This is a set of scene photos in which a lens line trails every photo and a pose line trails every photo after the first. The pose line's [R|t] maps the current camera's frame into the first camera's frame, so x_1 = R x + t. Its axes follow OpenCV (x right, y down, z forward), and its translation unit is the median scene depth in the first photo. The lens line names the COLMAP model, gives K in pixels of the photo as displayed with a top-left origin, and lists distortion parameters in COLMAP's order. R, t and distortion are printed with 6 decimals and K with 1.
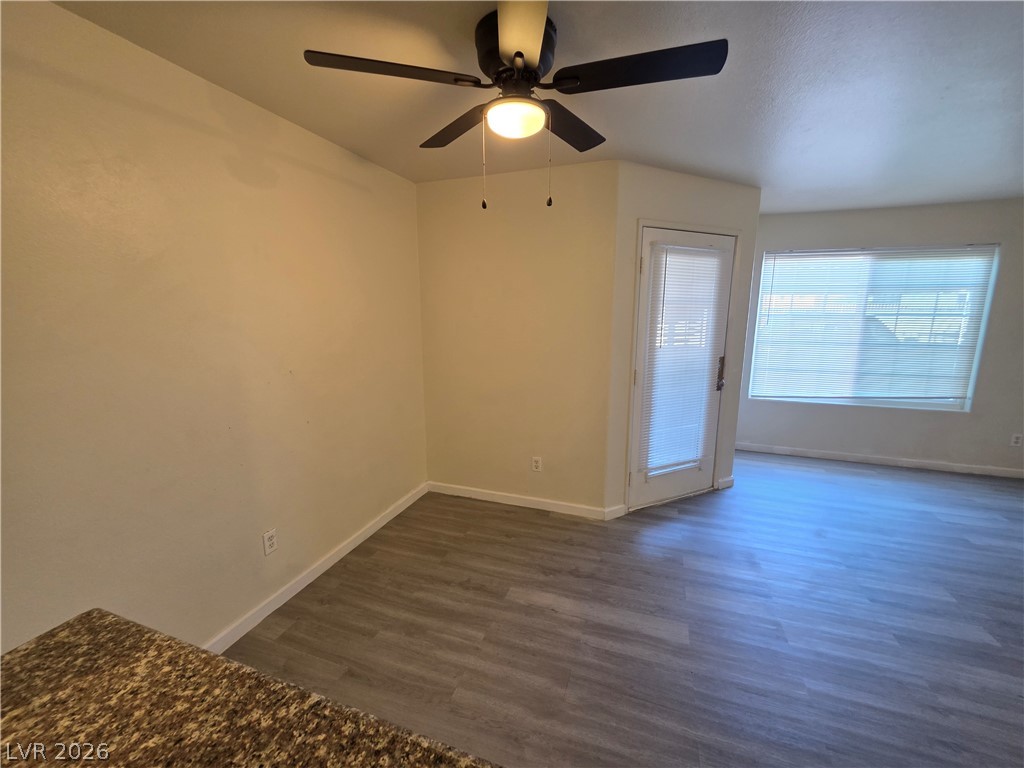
lens RADIAL K [[416.4, 0, 516.9], [0, 416.4, 383.7], [0, 0, 1]] dist [0.000162, 0.000635]
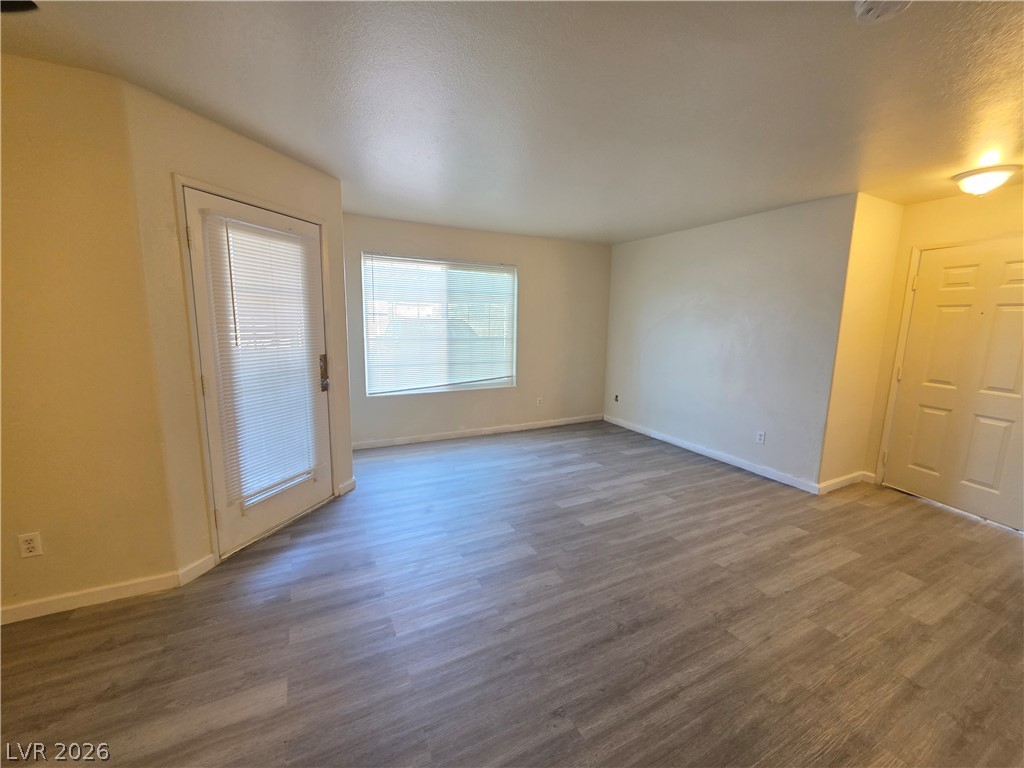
lens RADIAL K [[419.7, 0, 527.0], [0, 419.7, 383.6], [0, 0, 1]] dist [-0.001134, -0.000093]
pose [[0.669227, -0.100098, 0.736285, 0.110462], [0.111723, 0.993175, 0.033474, 0.020836], [-0.734611, 0.059858, 0.675843, 0.042978]]
